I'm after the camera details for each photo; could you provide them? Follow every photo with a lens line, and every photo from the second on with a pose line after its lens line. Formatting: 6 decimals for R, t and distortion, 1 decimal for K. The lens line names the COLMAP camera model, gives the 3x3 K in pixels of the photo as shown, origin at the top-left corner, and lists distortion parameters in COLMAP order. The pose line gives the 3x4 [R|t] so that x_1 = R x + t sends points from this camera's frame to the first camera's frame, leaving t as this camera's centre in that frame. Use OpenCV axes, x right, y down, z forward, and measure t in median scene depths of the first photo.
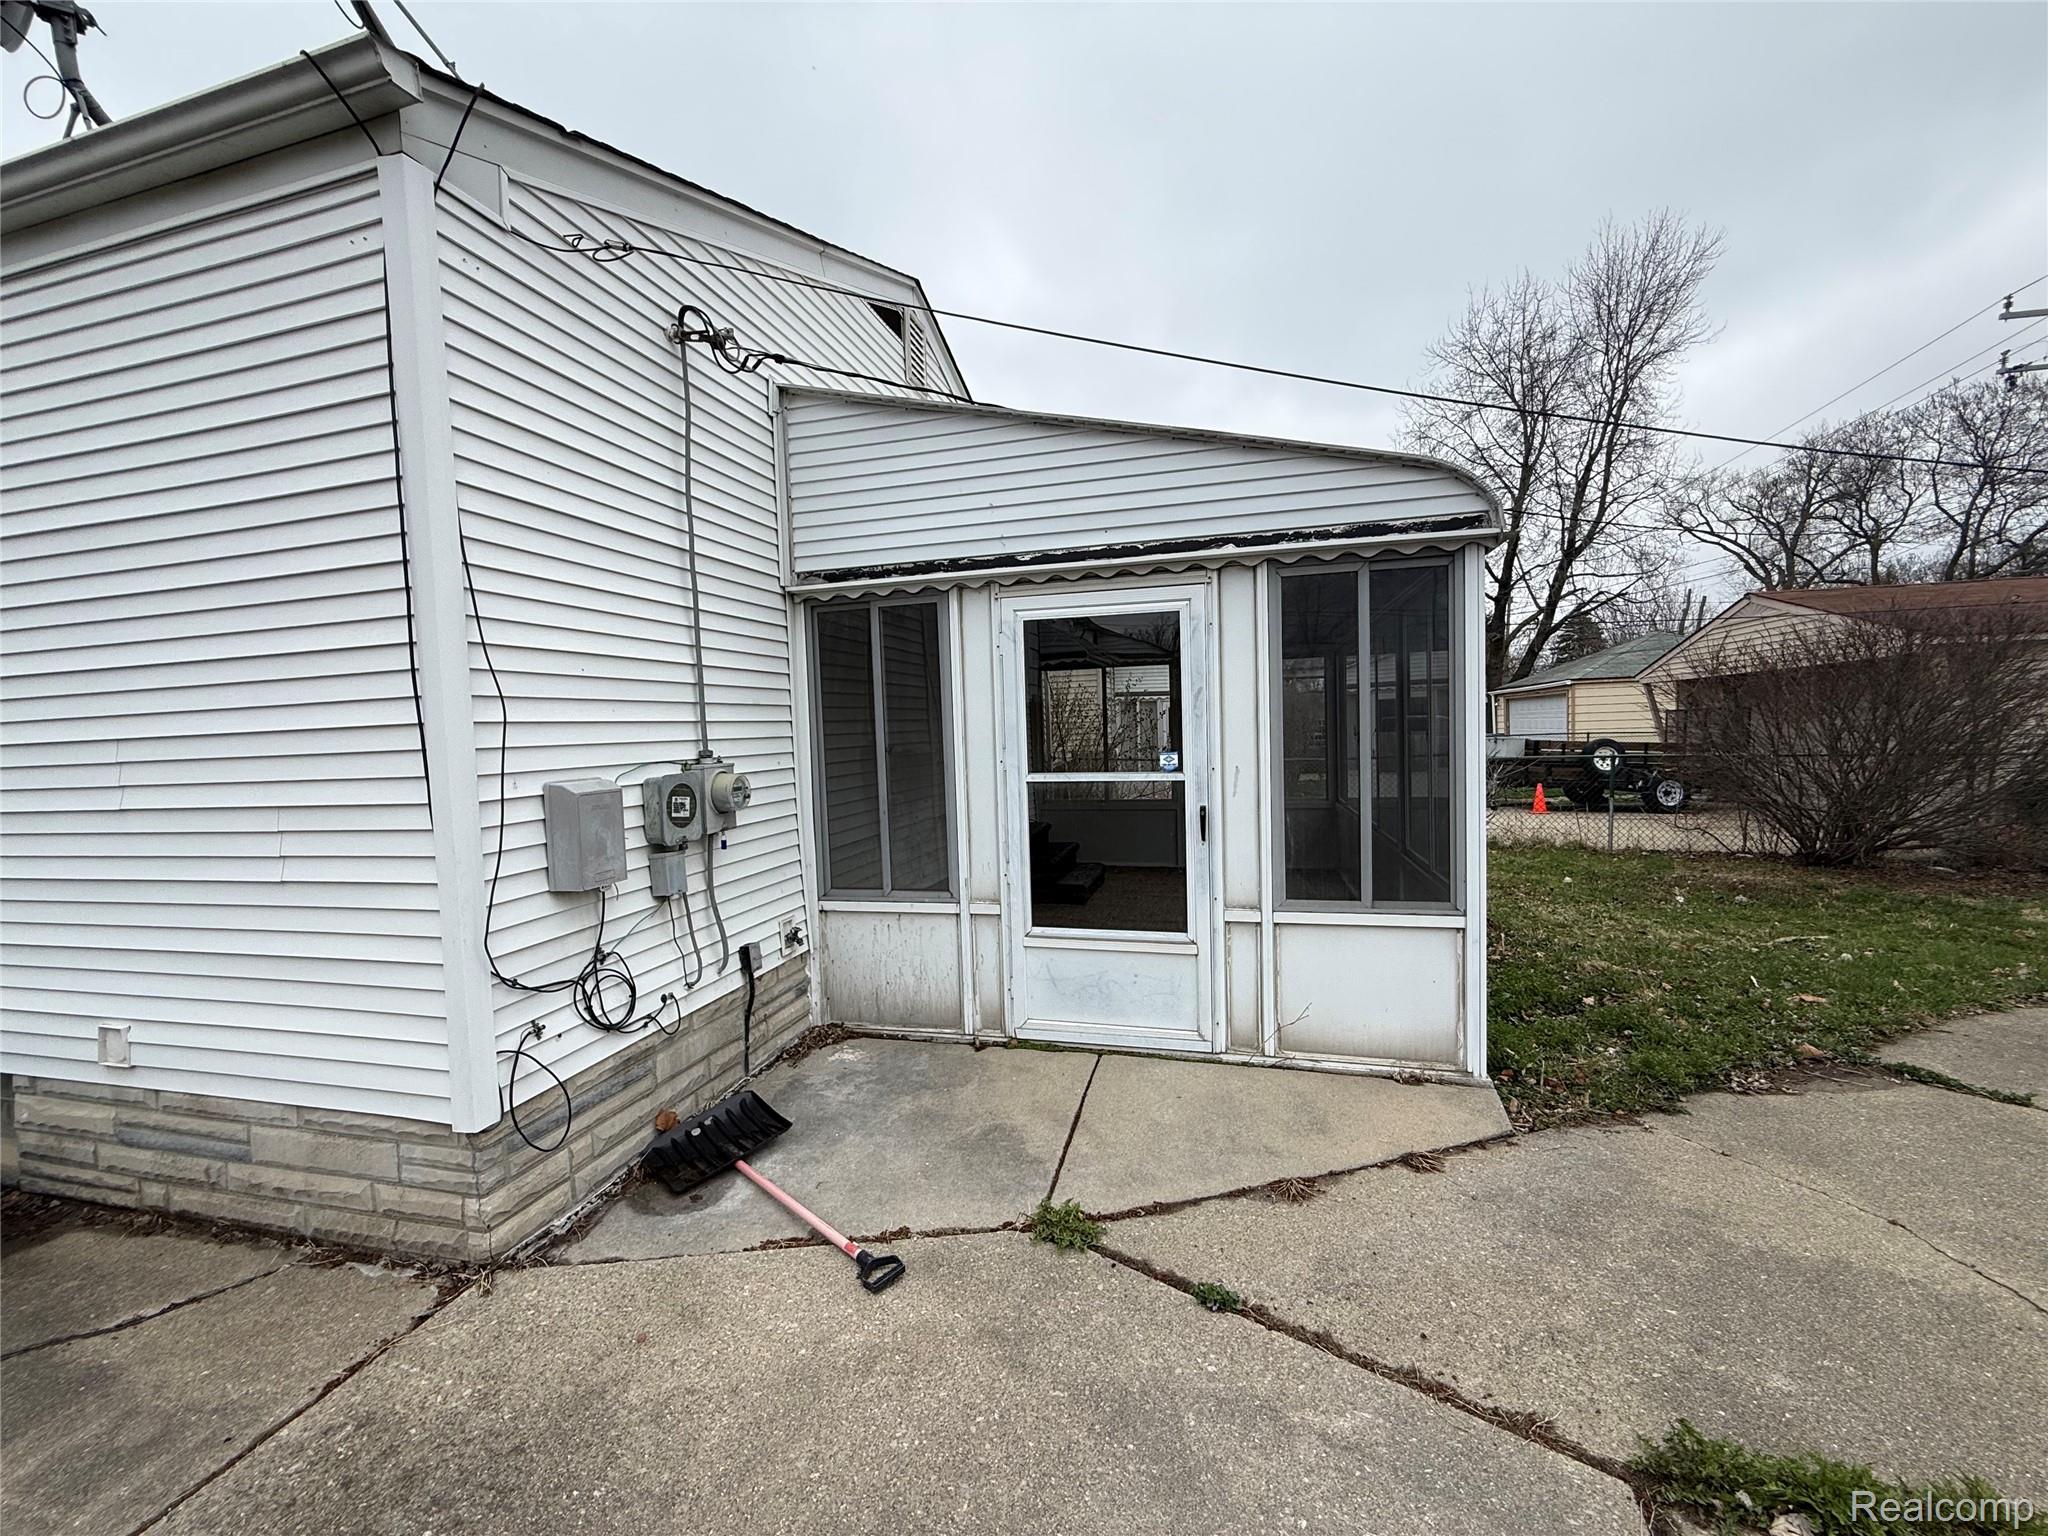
lens RADIAL K [[811.4, 0, 1014.1], [0, 811.4, 768.3], [0, 0, 1]] dist [0.002153, -0.000271]
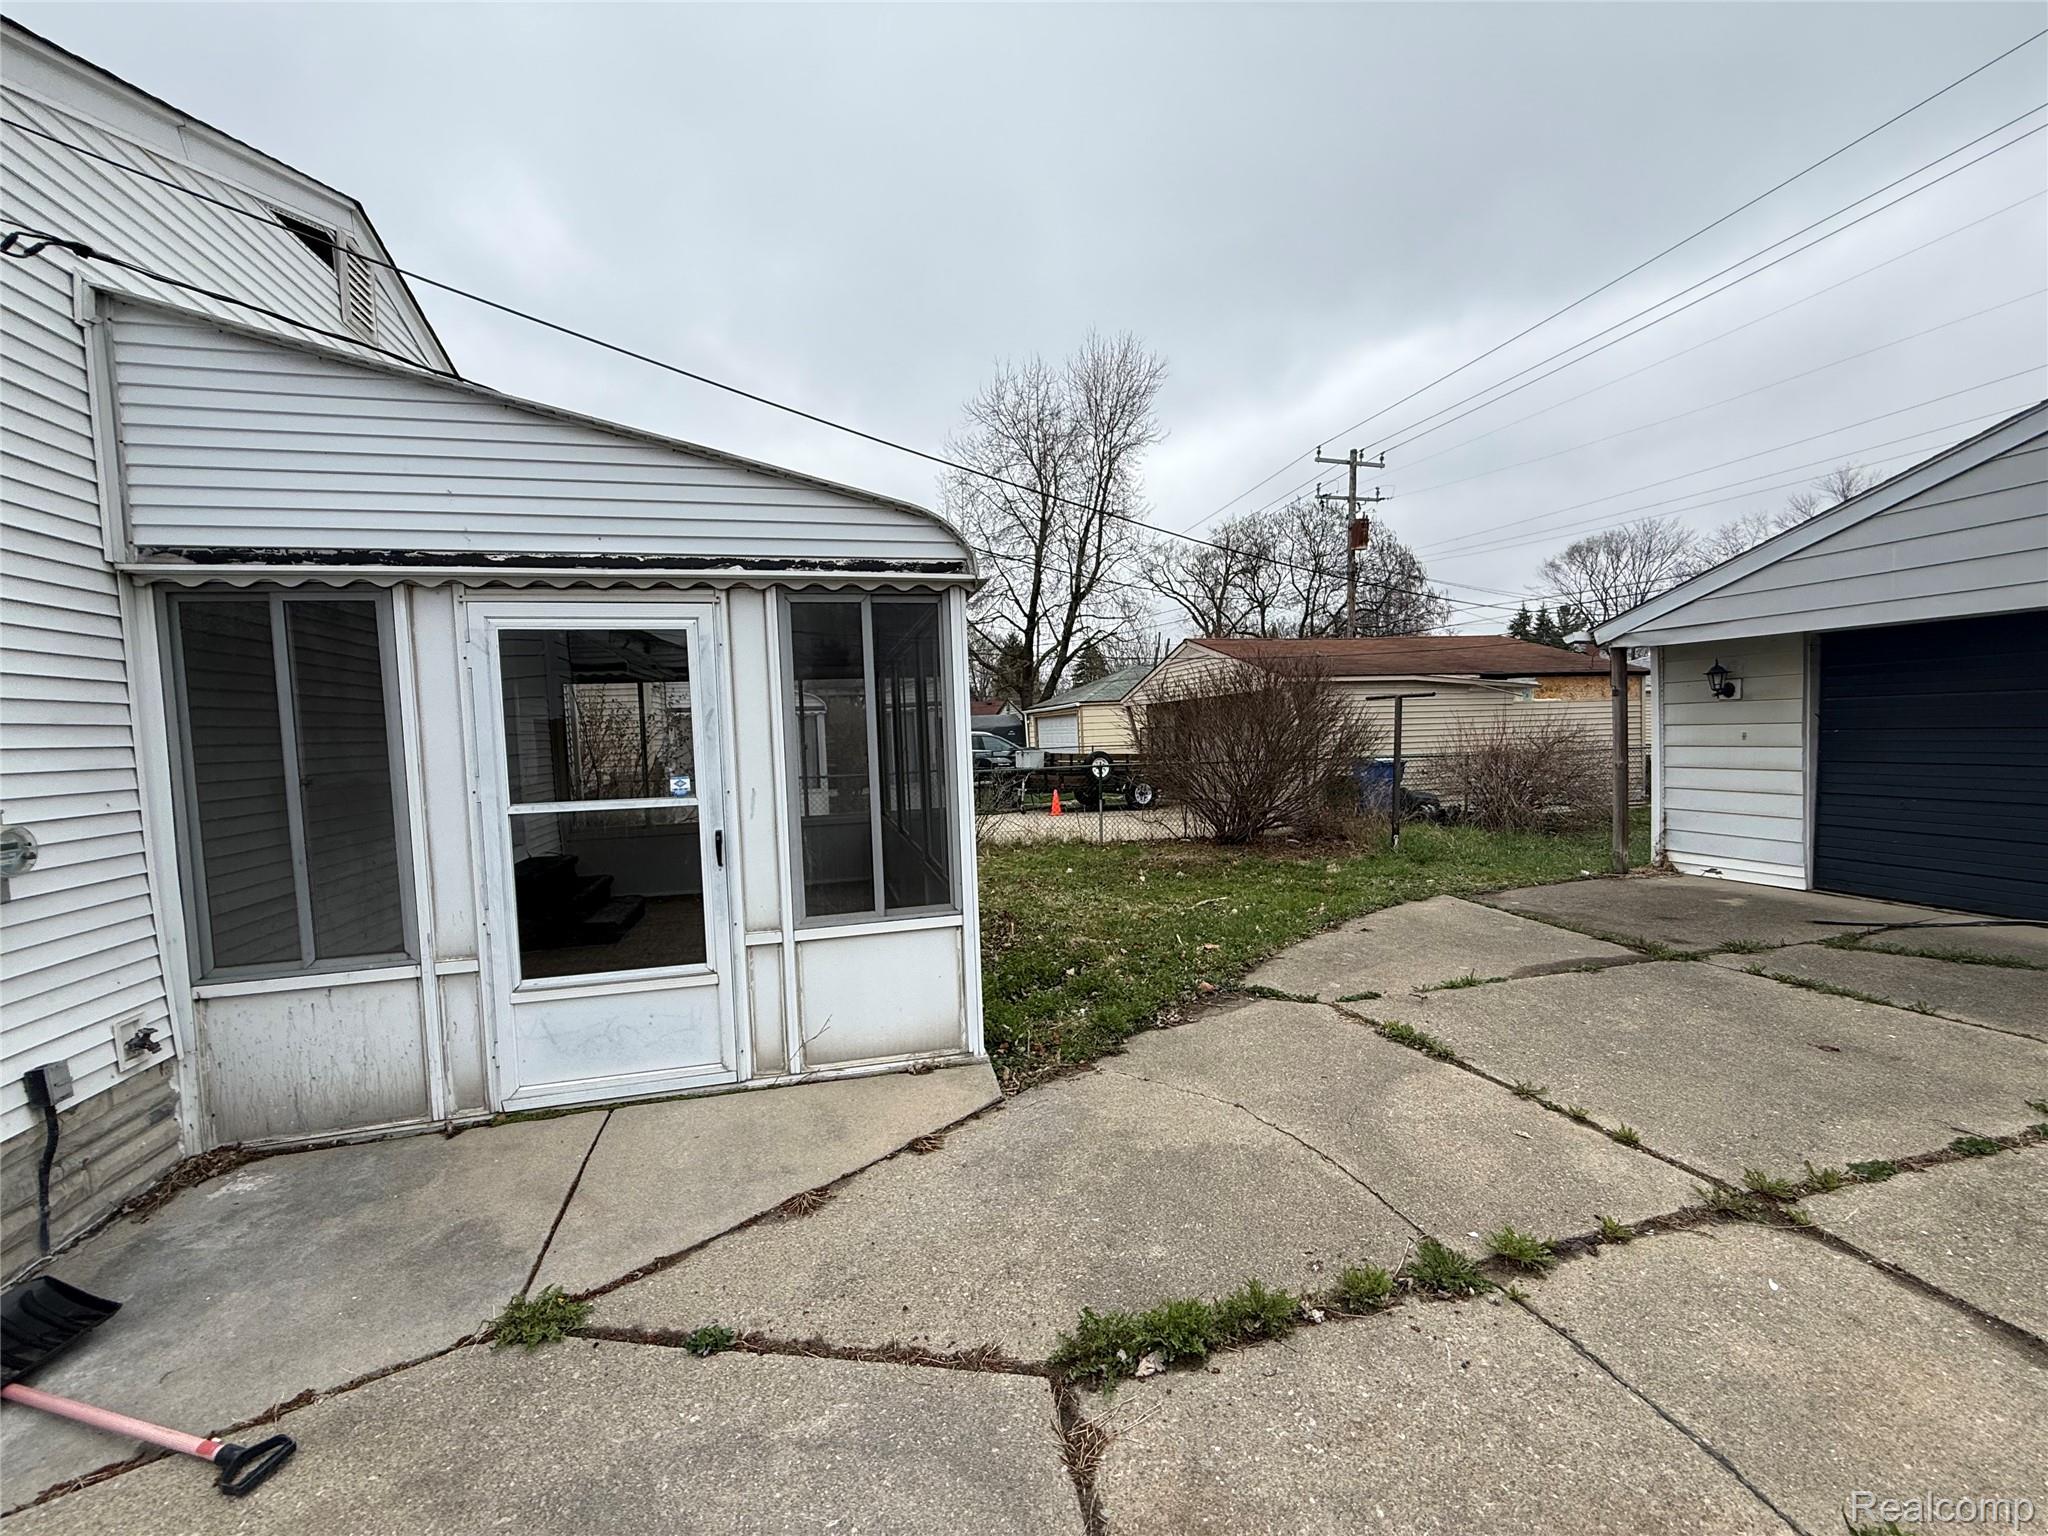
lens RADIAL K [[813.1, 0, 1009.2], [0, 813.1, 770.3], [0, 0, 1]] dist [0.002348, -0.000235]
pose [[0.876284, -0.023482, 0.481223, 0.072535], [0.031505, 0.999467, -0.008598, -0.006862], [-0.480764, 0.022696, 0.876556, -0.026912]]
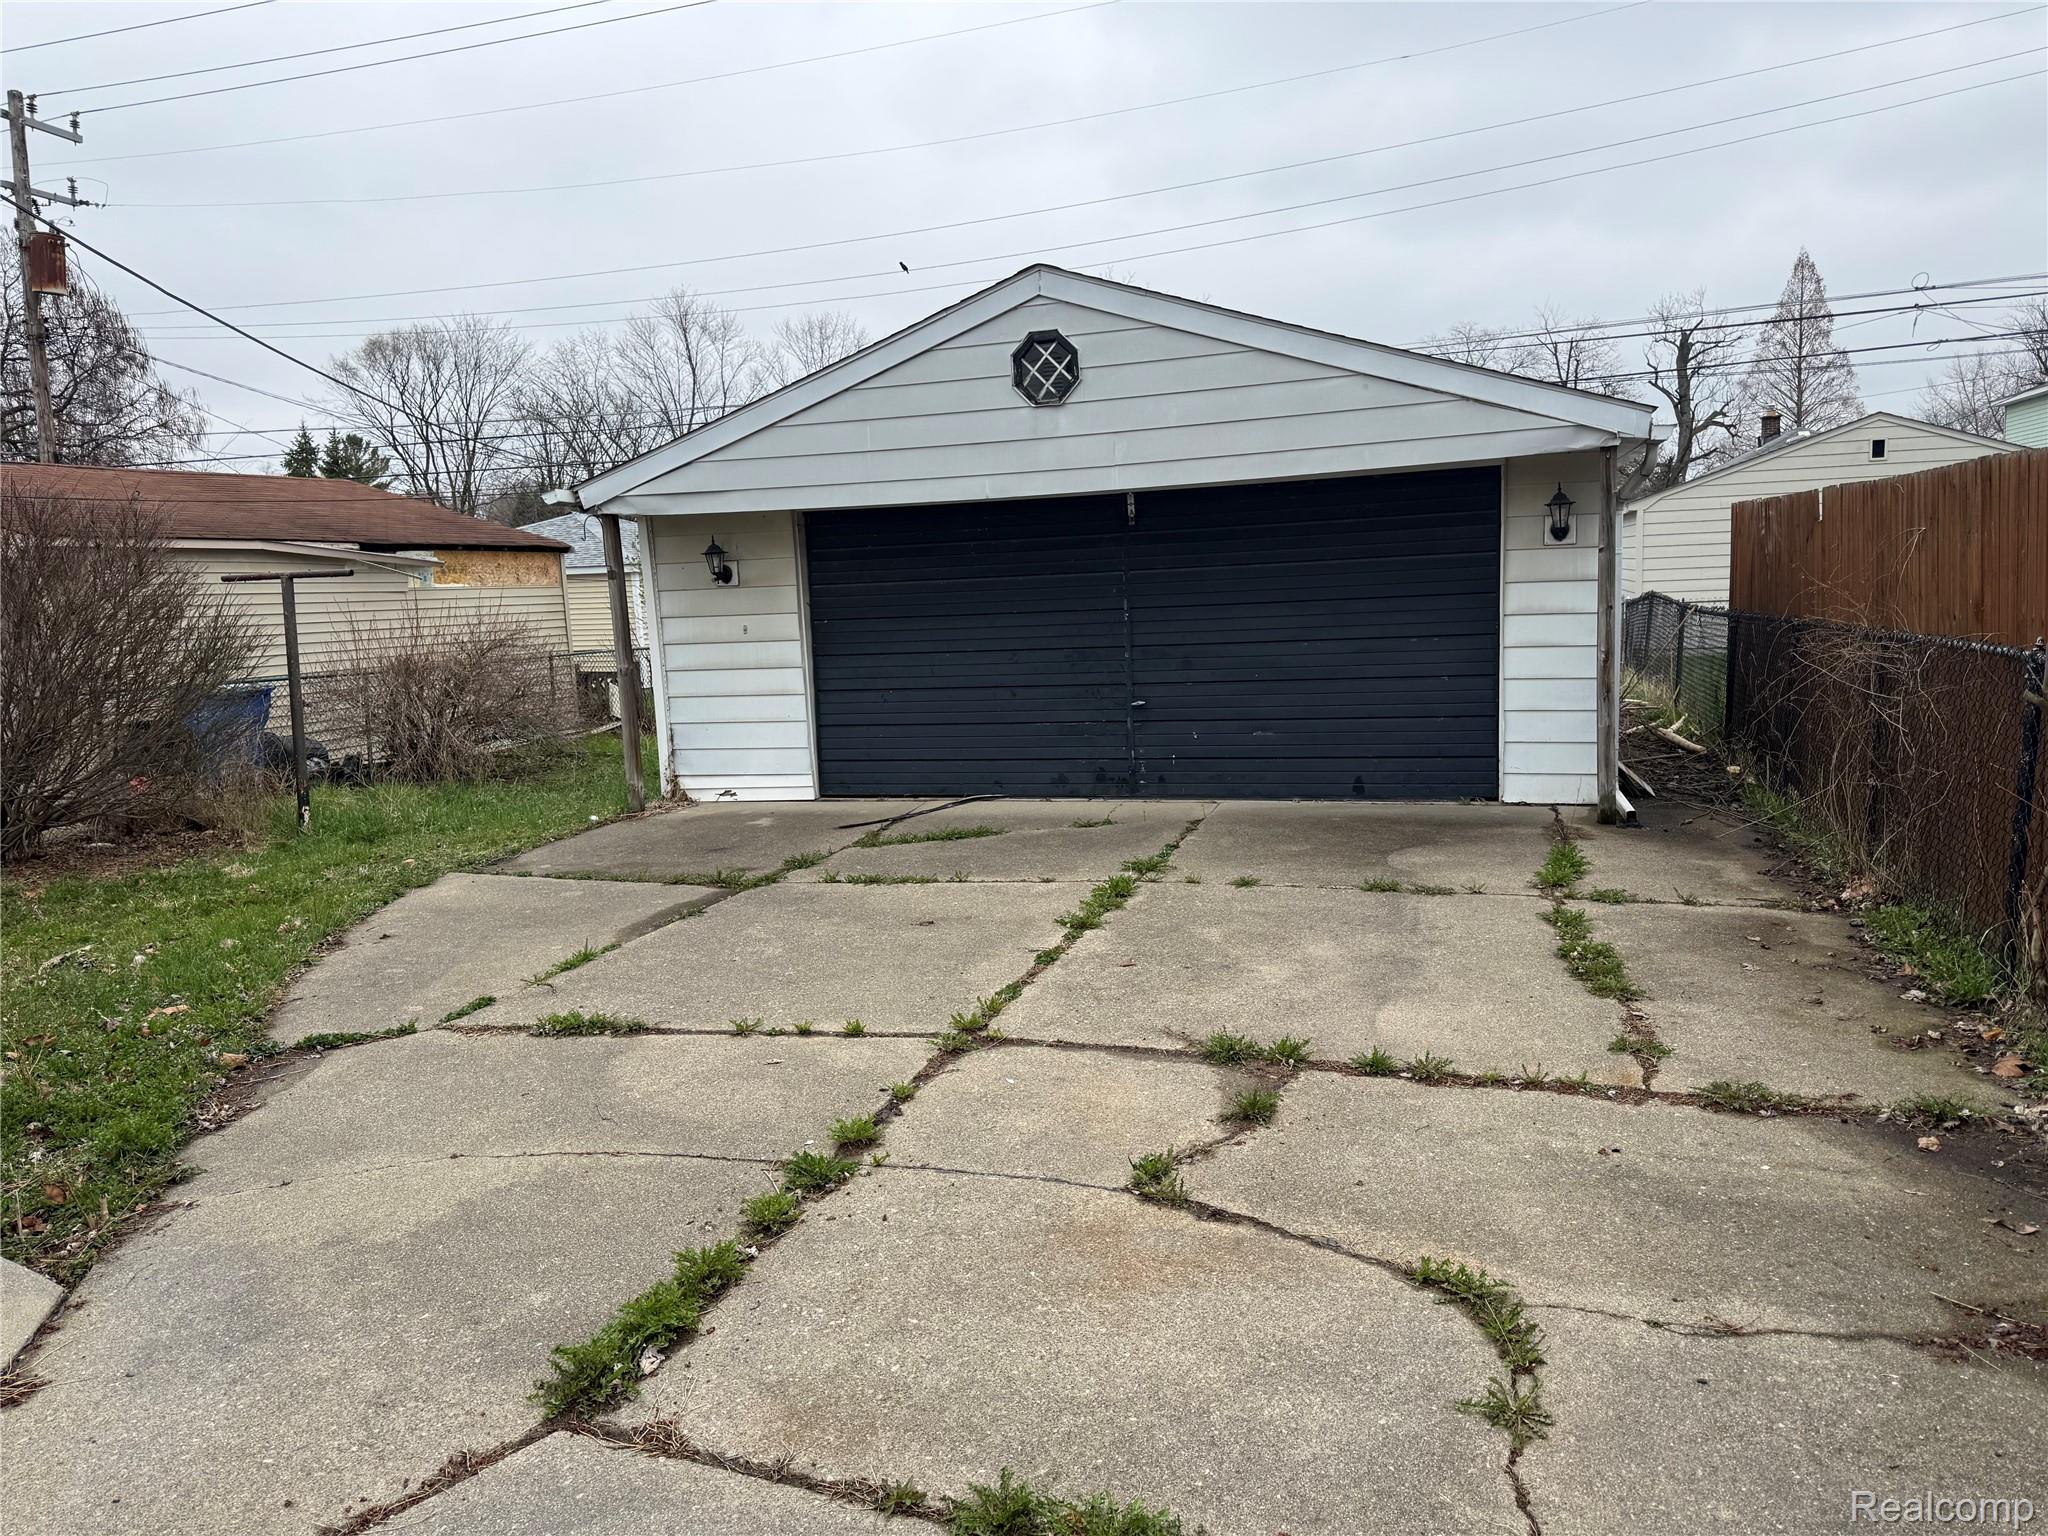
lens RADIAL K [[1422.7, 0, 1024.0], [0, 1422.7, 768.0], [0, 0, 1]] dist [0.082293, -0.107176]
pose [[0.054240, -0.101500, 0.993356, -0.399616], [0.090081, 0.991261, 0.096367, 0.002897], [-0.994456, 0.084255, 0.062909, 0.146797]]
